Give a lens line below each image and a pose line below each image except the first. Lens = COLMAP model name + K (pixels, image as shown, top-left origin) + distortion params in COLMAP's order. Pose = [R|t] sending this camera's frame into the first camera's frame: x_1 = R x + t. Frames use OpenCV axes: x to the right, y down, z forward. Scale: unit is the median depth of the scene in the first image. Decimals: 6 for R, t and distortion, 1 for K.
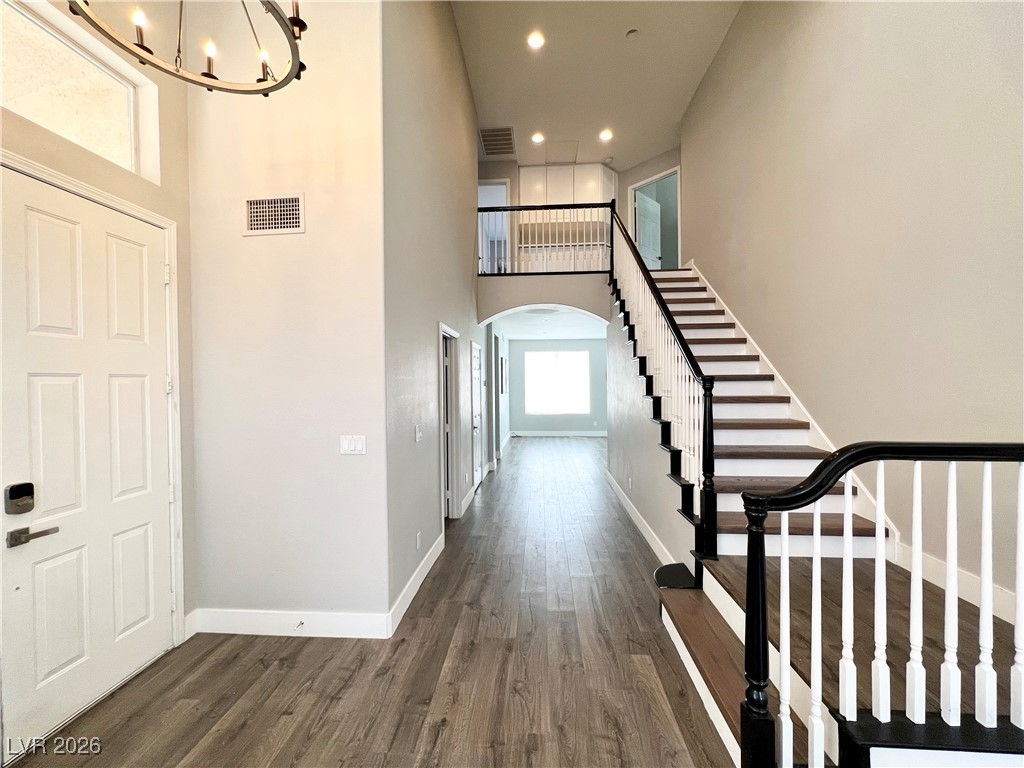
lens RADIAL K [[411.0, 0, 513.2], [0, 411.0, 385.1], [0, 0, 1]] dist [-0.003024, 0.000023]
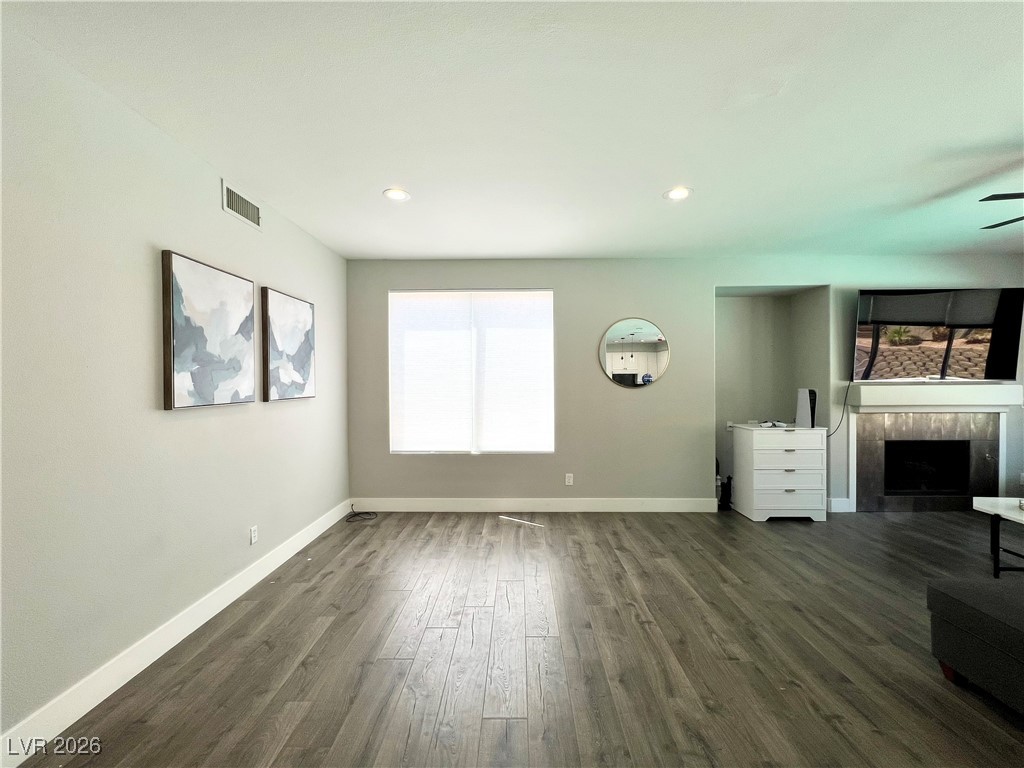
lens RADIAL K [[411.0, 0, 509.6], [0, 411.0, 384.2], [0, 0, 1]] dist [-0.003024, 0.000023]
pose [[0.998706, 0.005345, 0.050568, 0.207542], [-0.004989, 0.999962, -0.007163, 0.014142], [-0.050604, 0.006902, 0.998695, 1.033246]]
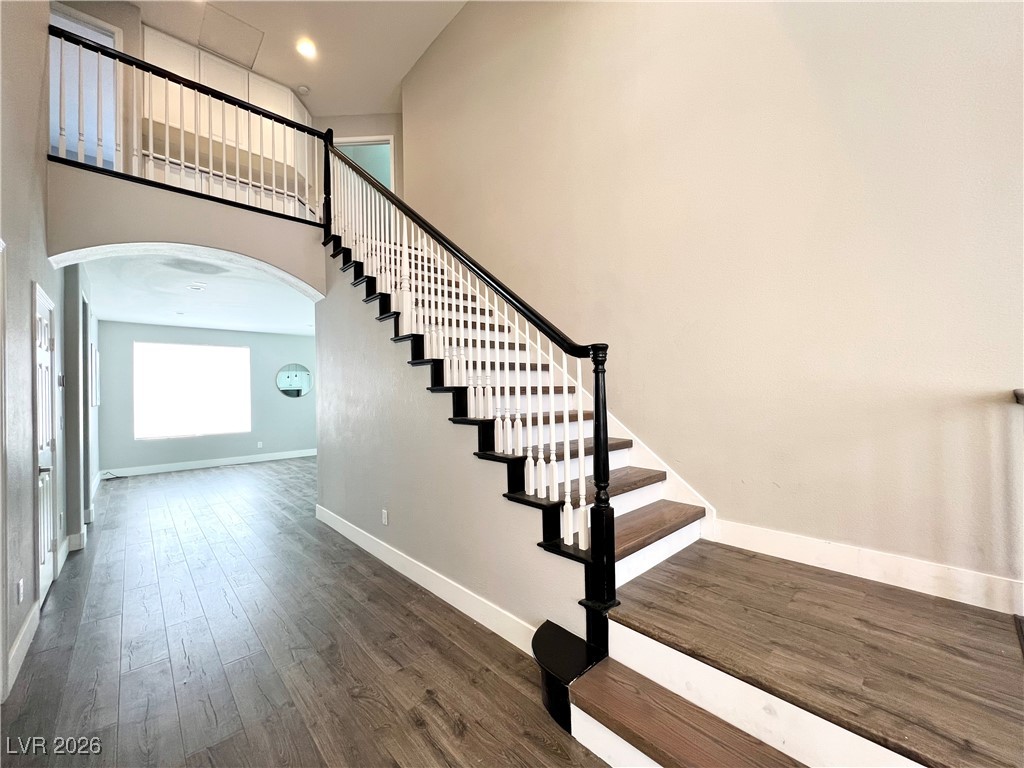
lens RADIAL K [[411.0, 0, 511.3], [0, 411.0, 385.1], [0, 0, 1]] dist [-0.003024, 0.000023]
pose [[0.684400, 0.005251, 0.729088, -0.056819], [0.020756, 0.999428, -0.026682, 0.025436], [-0.728811, 0.033394, 0.683900, 0.246693]]
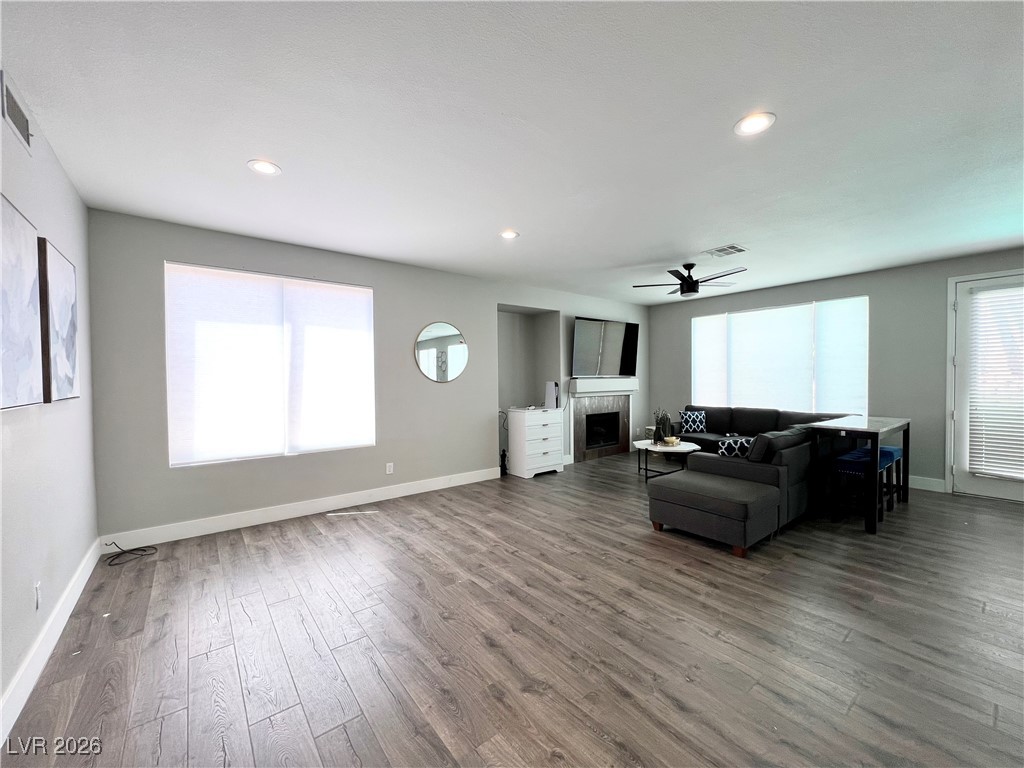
lens RADIAL K [[411.0, 0, 510.4], [0, 411.0, 382.0], [0, 0, 1]] dist [-0.003024, 0.000023]
pose [[0.741835, -0.002111, 0.670579, 0.023410], [0.009199, 0.999933, -0.007029, 0.020664], [-0.670520, 0.011383, 0.741804, 1.026306]]
